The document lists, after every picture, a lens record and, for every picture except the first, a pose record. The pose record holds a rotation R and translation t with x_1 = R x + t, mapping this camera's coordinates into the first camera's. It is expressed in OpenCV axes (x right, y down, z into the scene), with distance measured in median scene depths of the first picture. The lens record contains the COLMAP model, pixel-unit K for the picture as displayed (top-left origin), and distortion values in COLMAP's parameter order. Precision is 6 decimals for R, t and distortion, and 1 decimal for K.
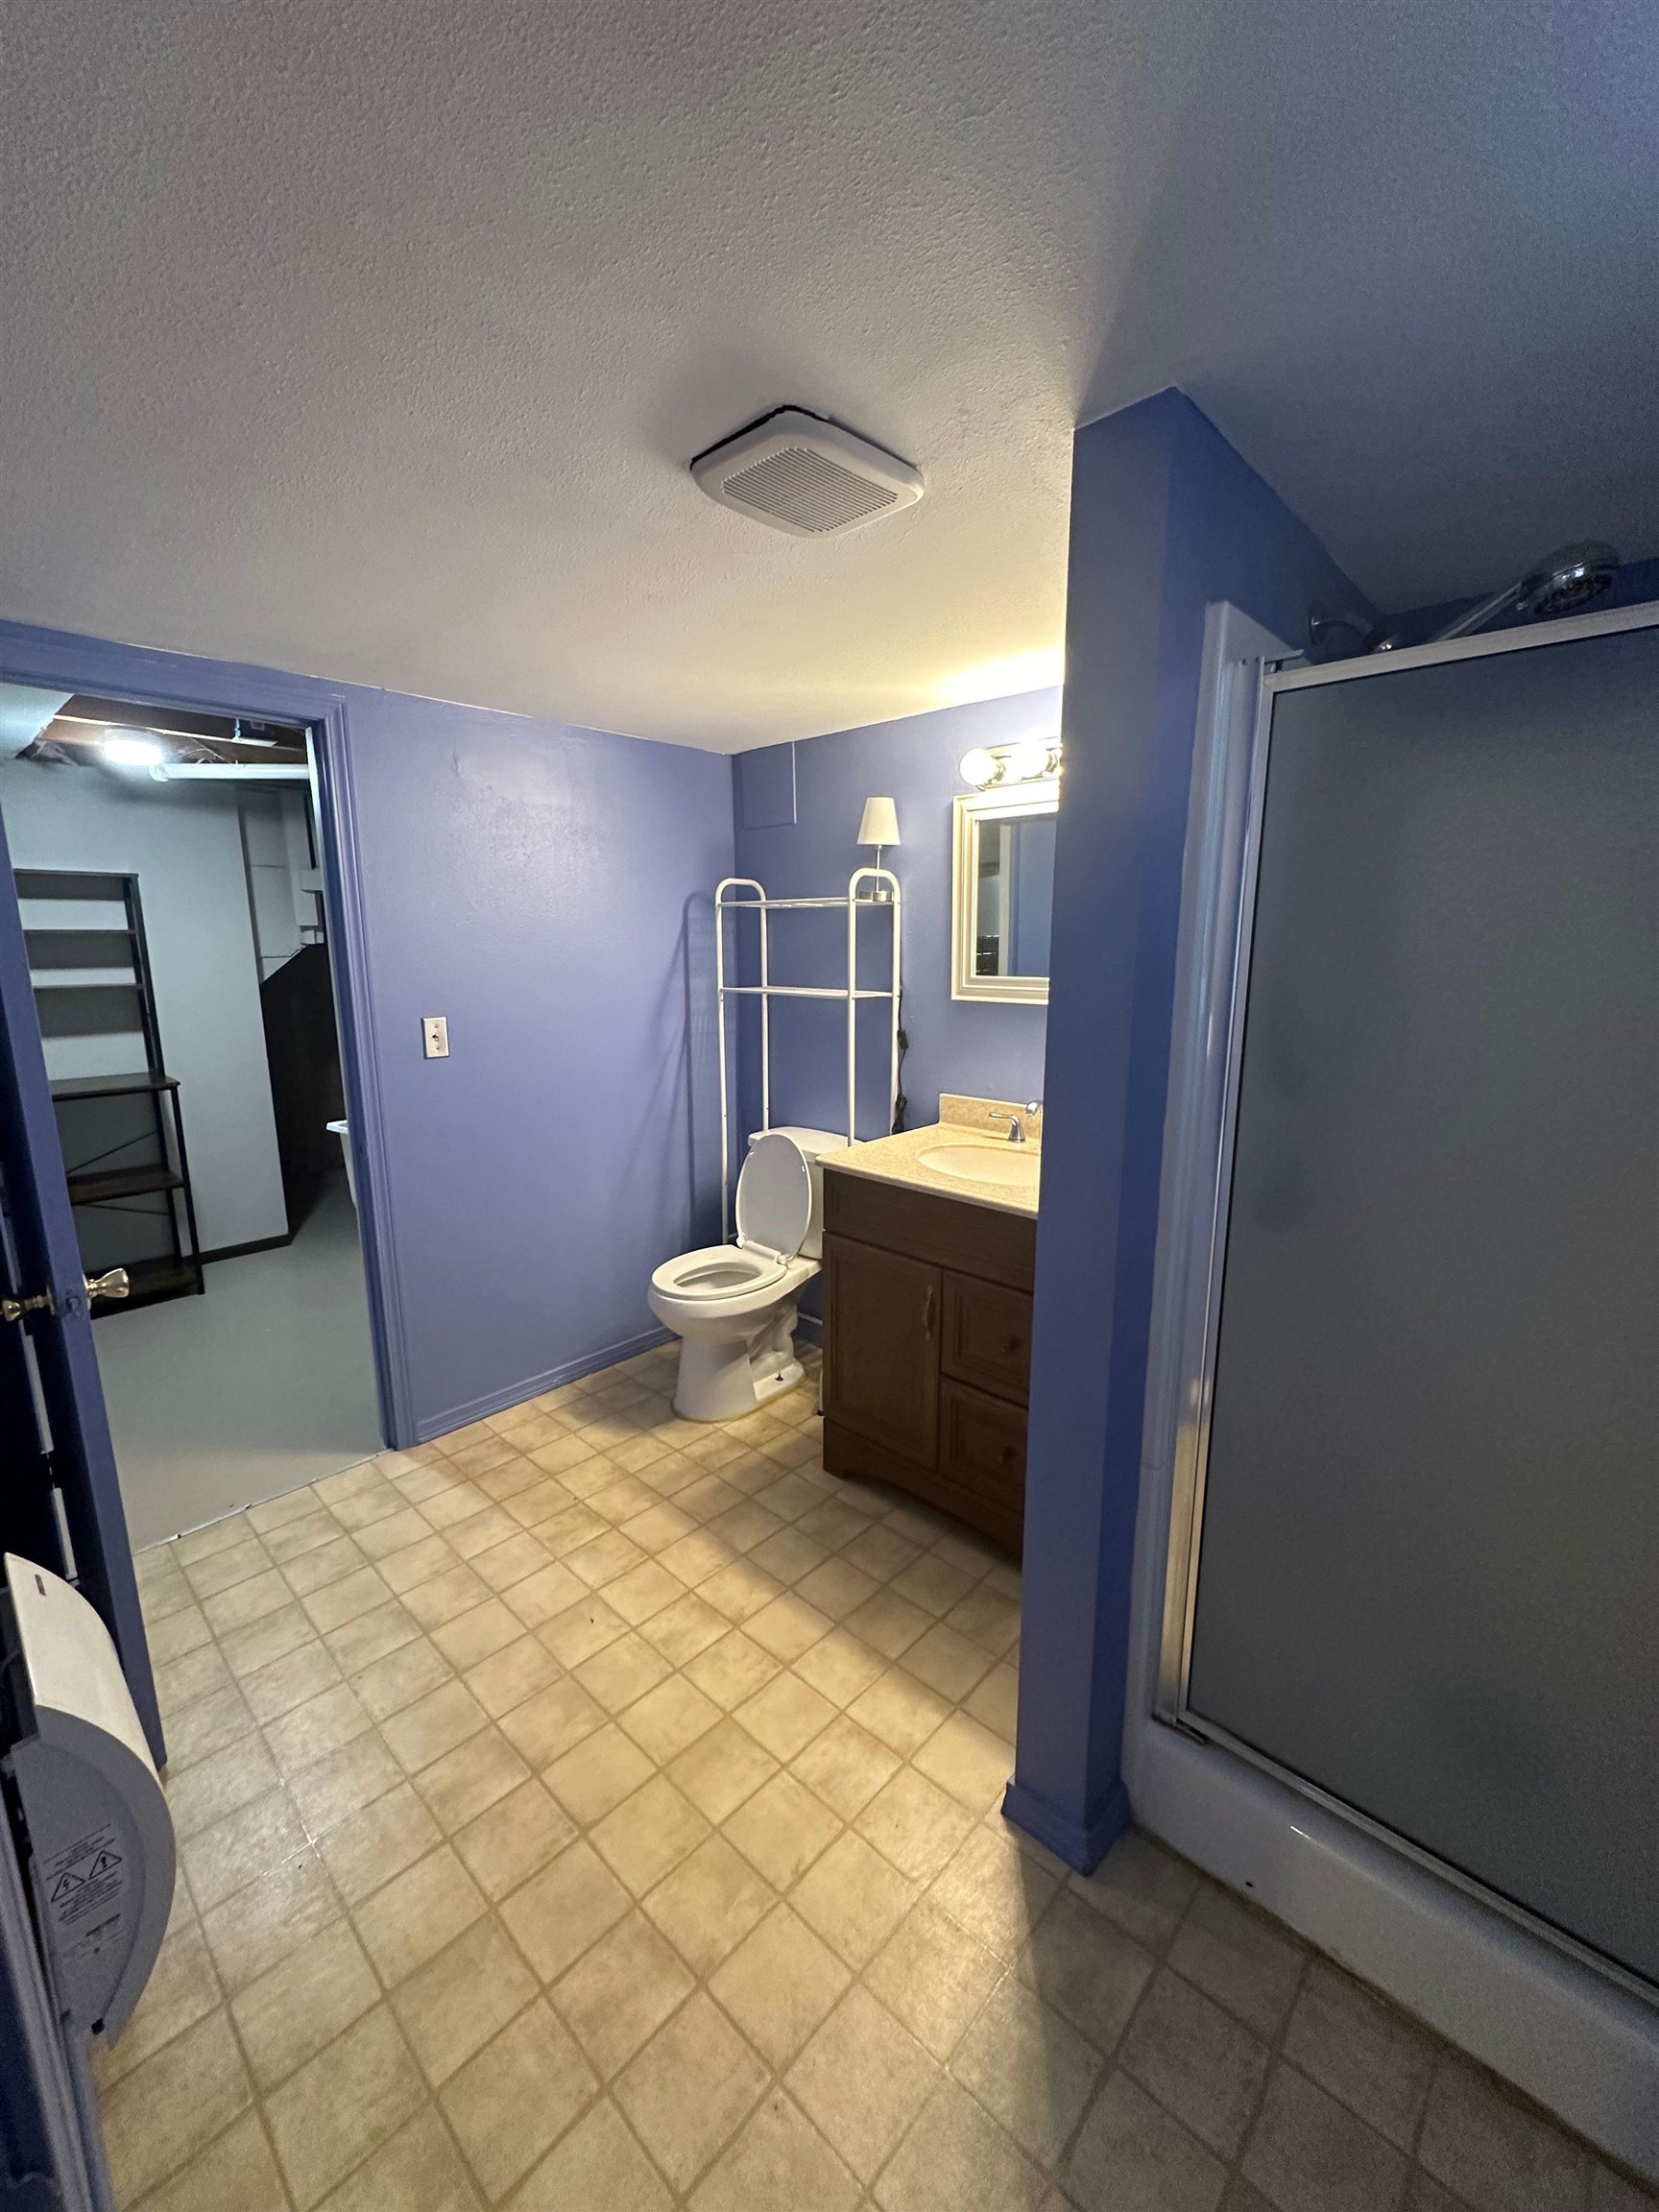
lens RADIAL K [[880.0, 0, 838.8], [0, 880.0, 1105.0], [0, 0, 1]] dist [-0.007675, 0.000270]
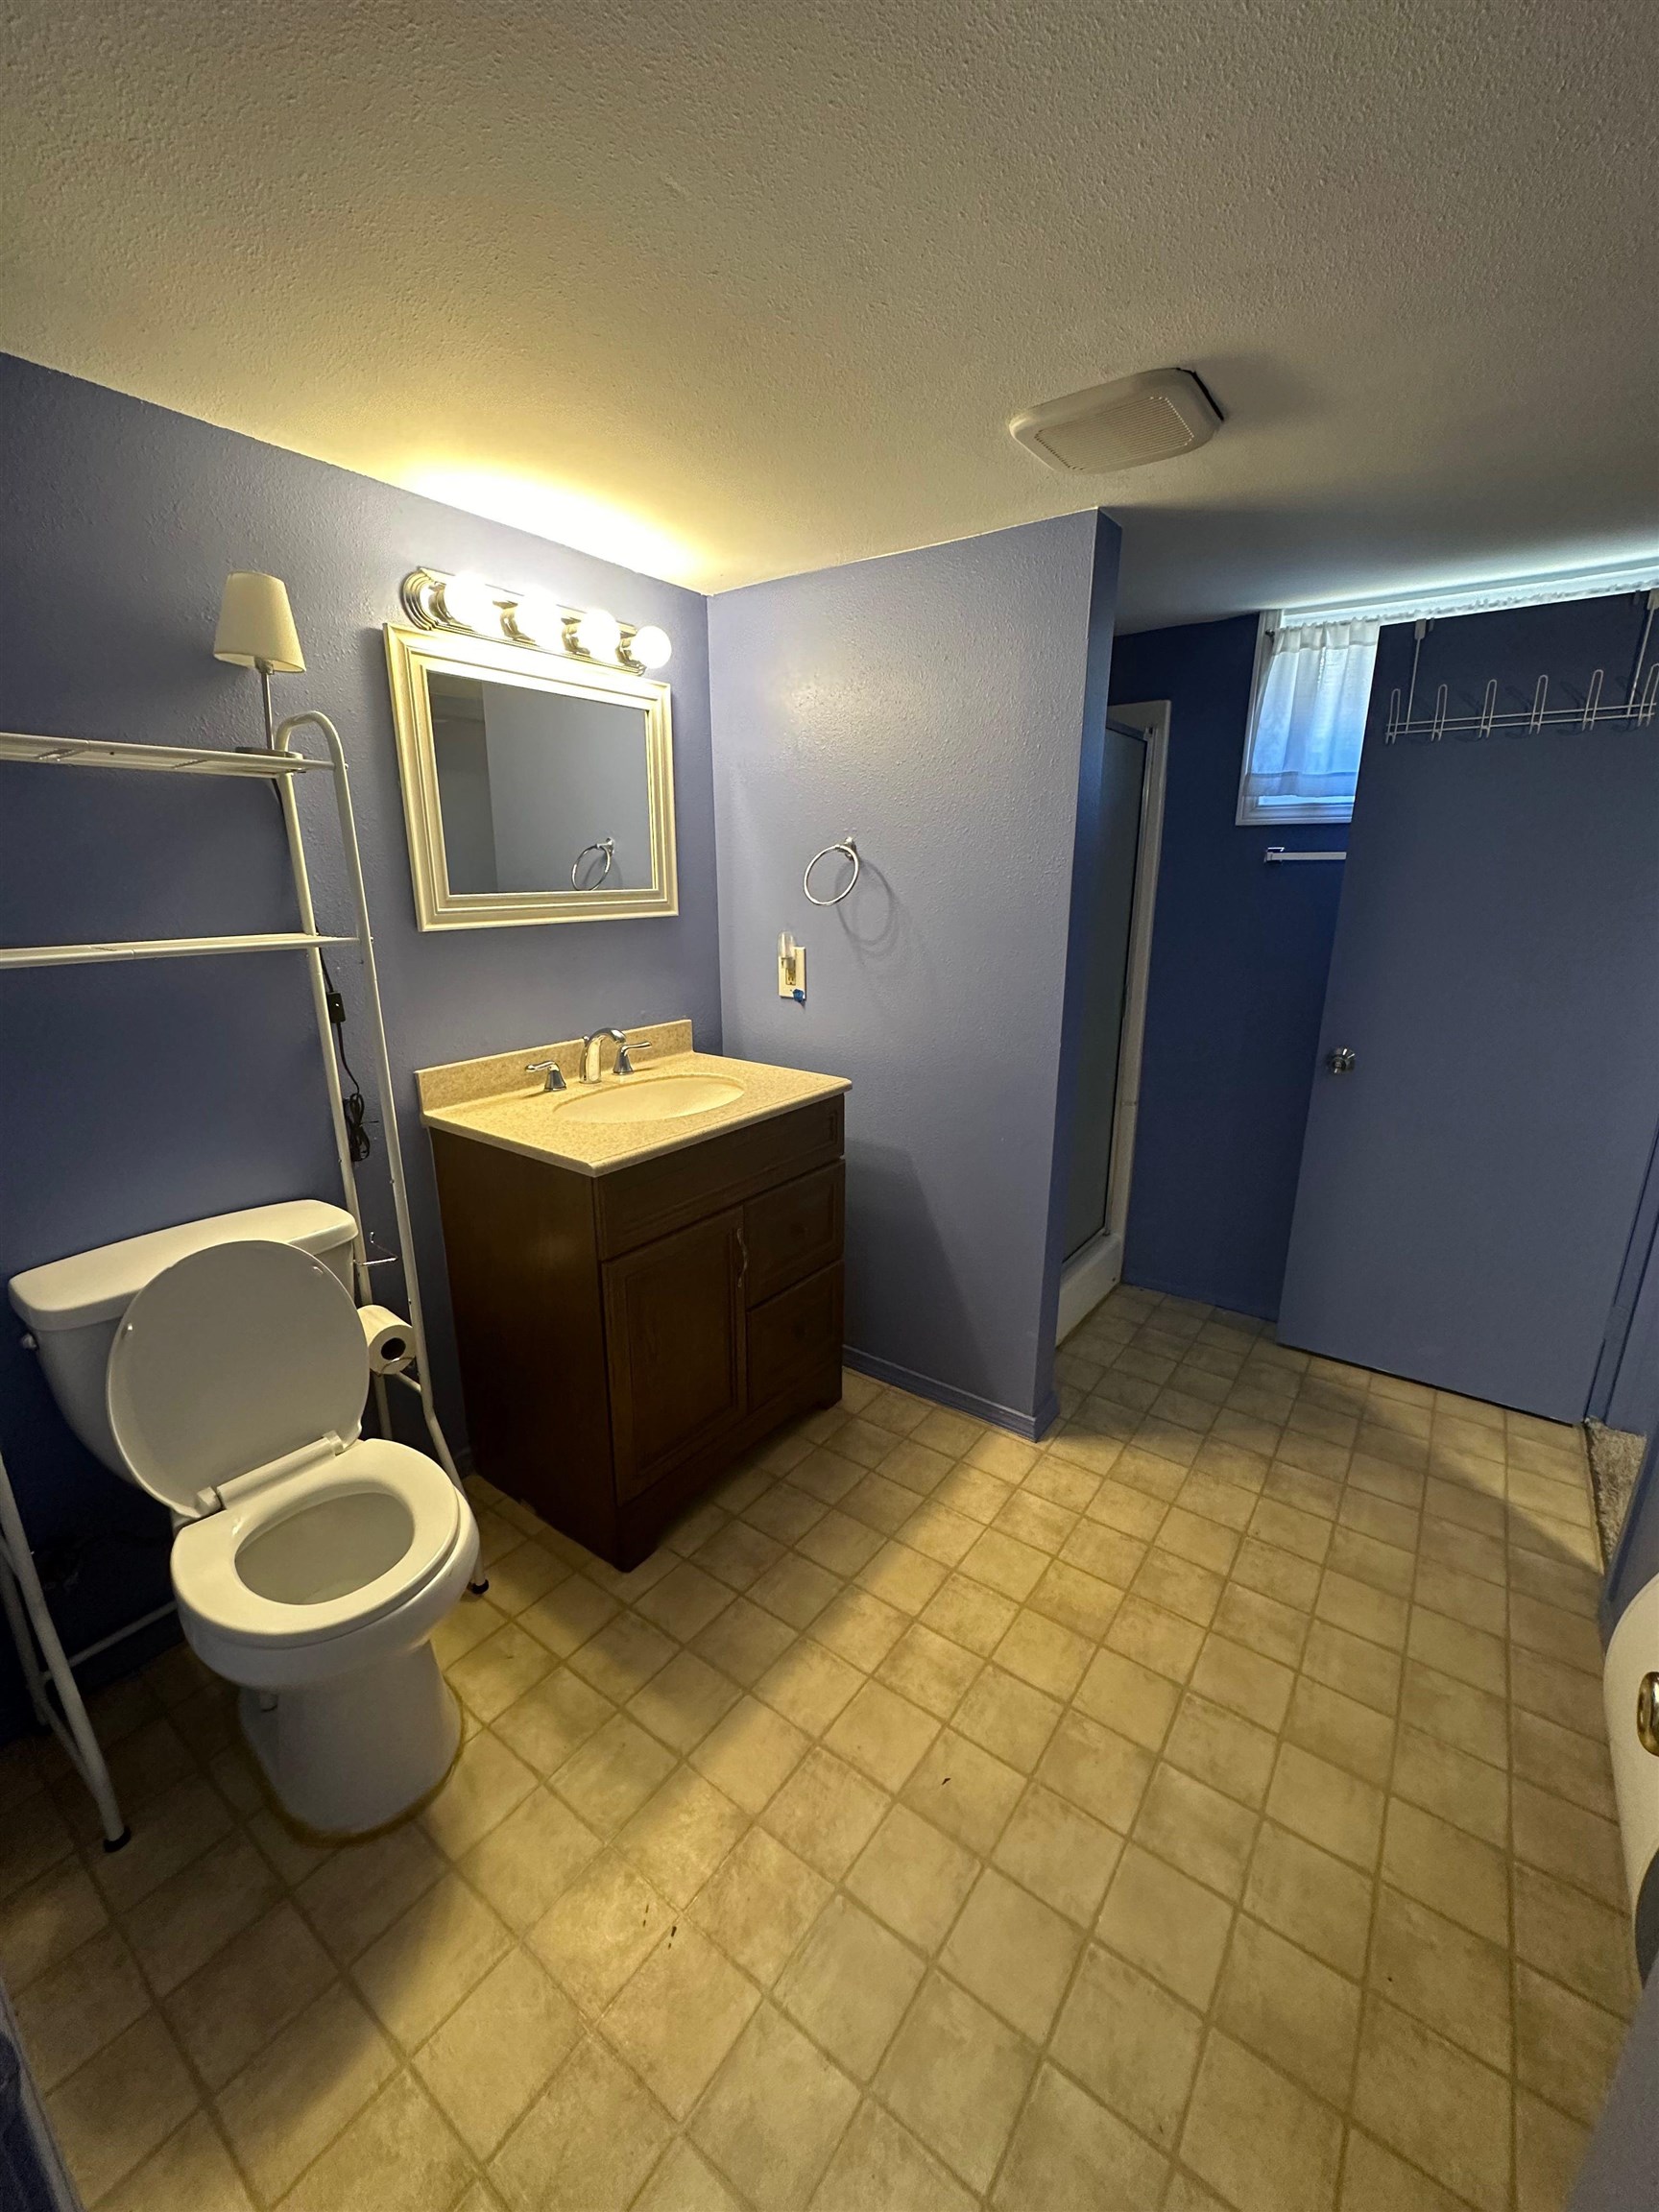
lens RADIAL K [[880.0, 0, 838.5], [0, 880.0, 1104.6], [0, 0, 1]] dist [-0.007675, 0.000270]
pose [[-0.118941, -0.262038, 0.957700, -0.825696], [0.180374, 0.942795, 0.280362, -0.170412], [-0.976380, 0.206091, -0.064872, 1.017399]]
